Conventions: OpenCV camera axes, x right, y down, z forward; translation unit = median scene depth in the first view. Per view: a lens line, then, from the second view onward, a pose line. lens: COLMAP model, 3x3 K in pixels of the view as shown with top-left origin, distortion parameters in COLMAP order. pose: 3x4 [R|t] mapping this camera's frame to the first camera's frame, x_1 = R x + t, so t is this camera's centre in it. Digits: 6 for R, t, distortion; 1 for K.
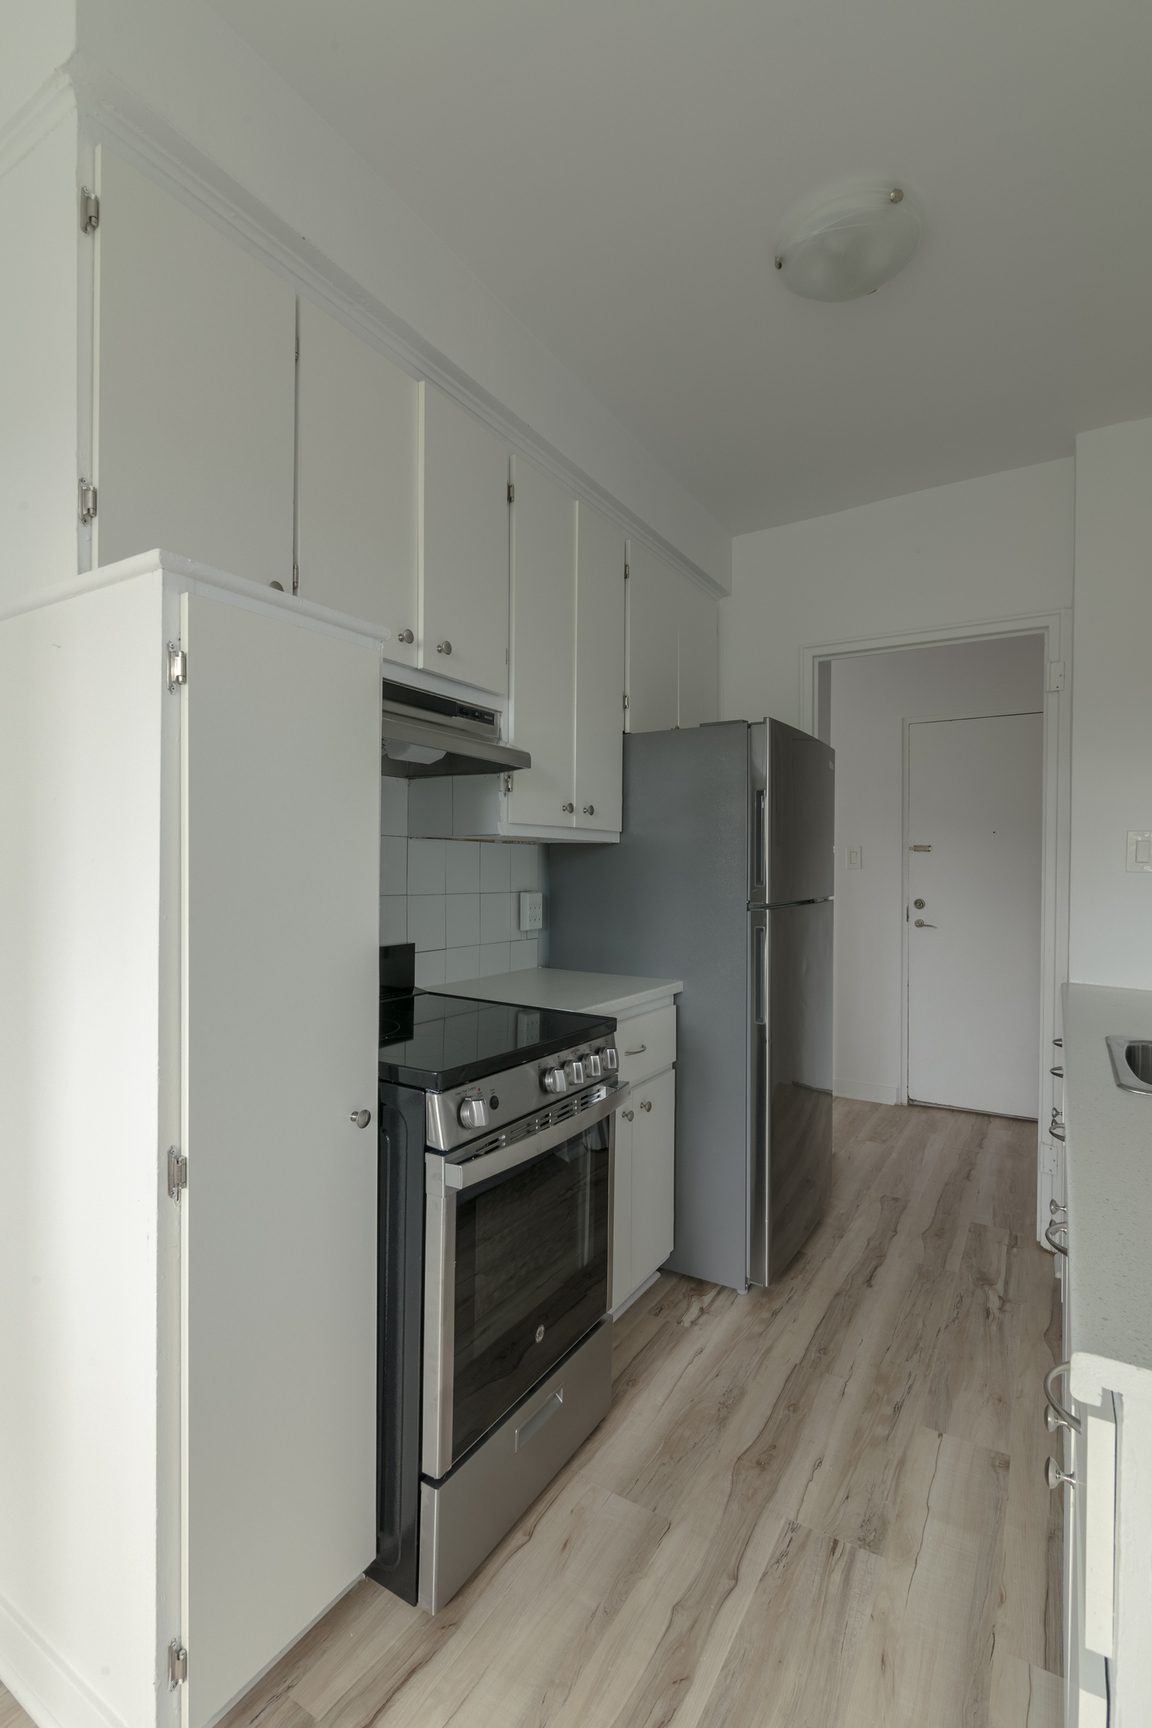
lens RADIAL K [[810.2, 0, 576.0], [0, 810.2, 866.7], [0, 0, 1]] dist [0.004813, -0.000389]
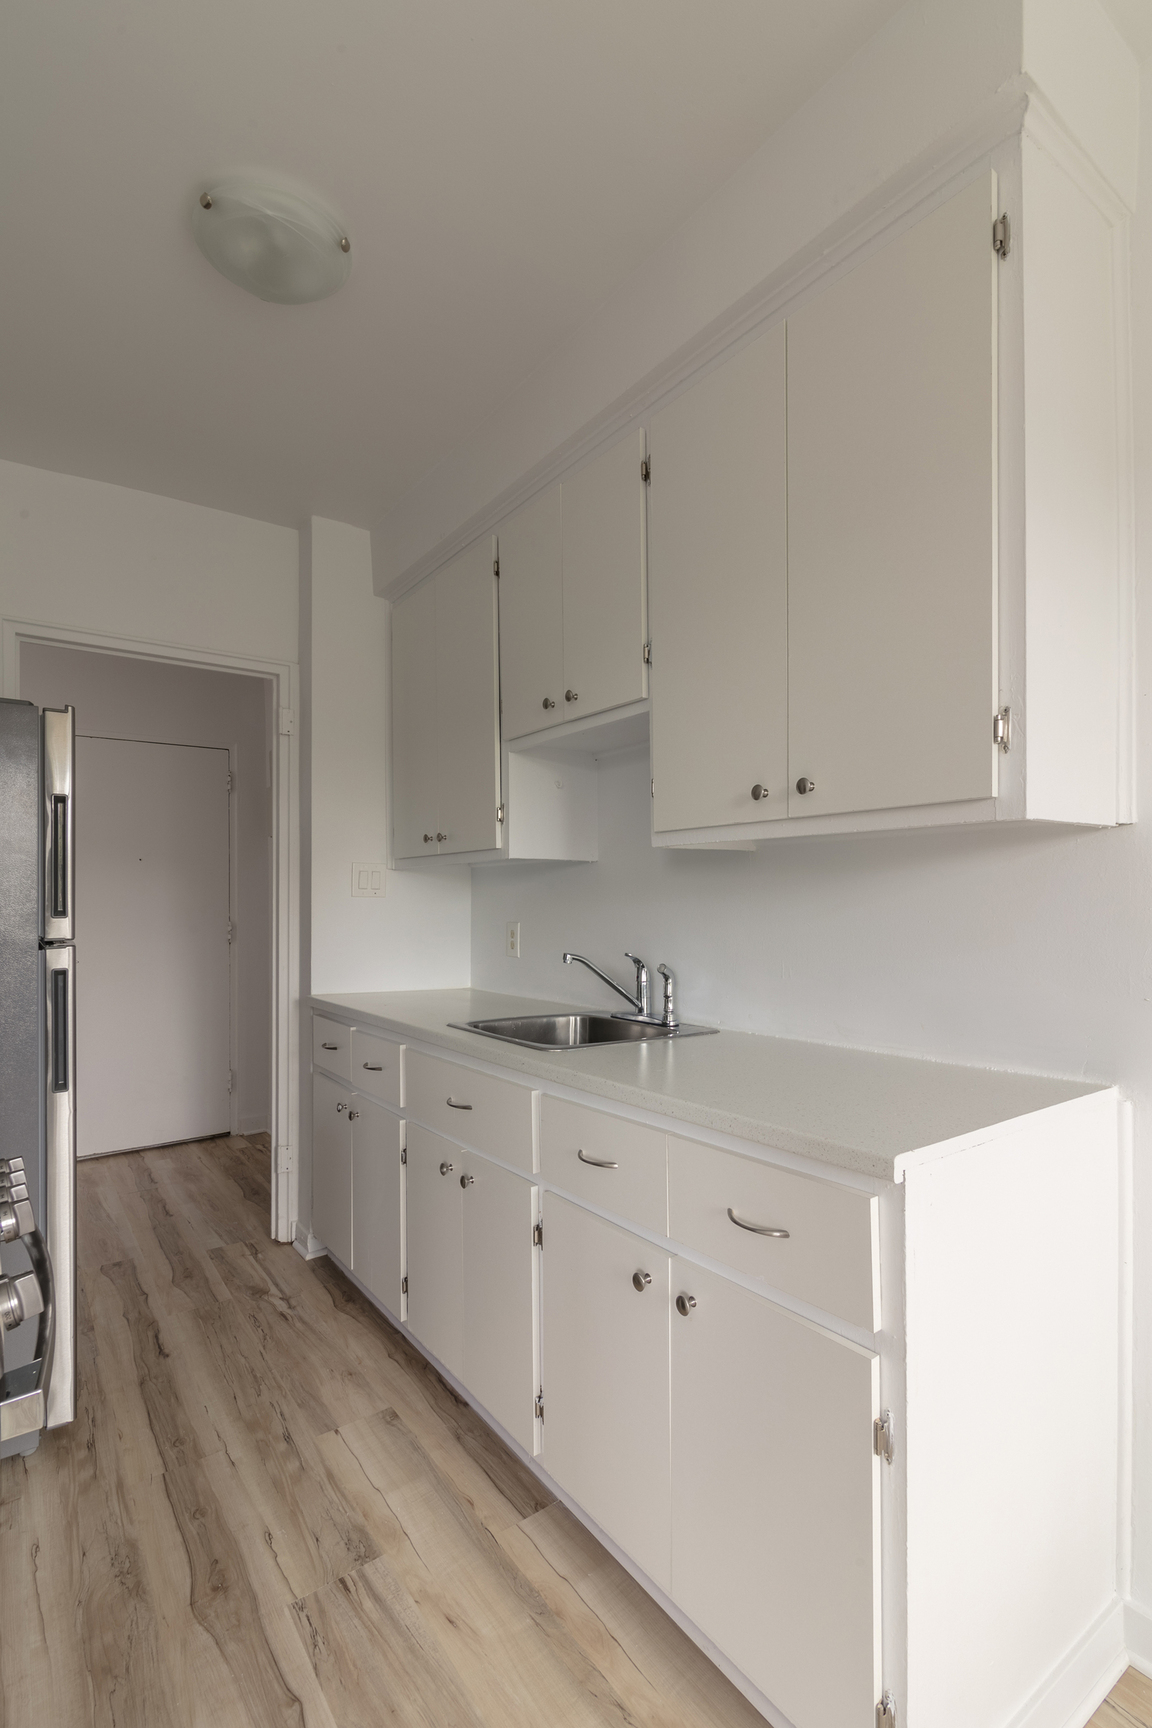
lens RADIAL K [[810.2, 0, 578.7], [0, 810.2, 888.4], [0, 0, 1]] dist [0.004813, -0.000389]
pose [[0.390274, 0.002205, 0.920696, -0.379282], [0.008432, 0.999947, -0.005969, 0.005410], [-0.920660, 0.010093, 0.390234, 0.280438]]
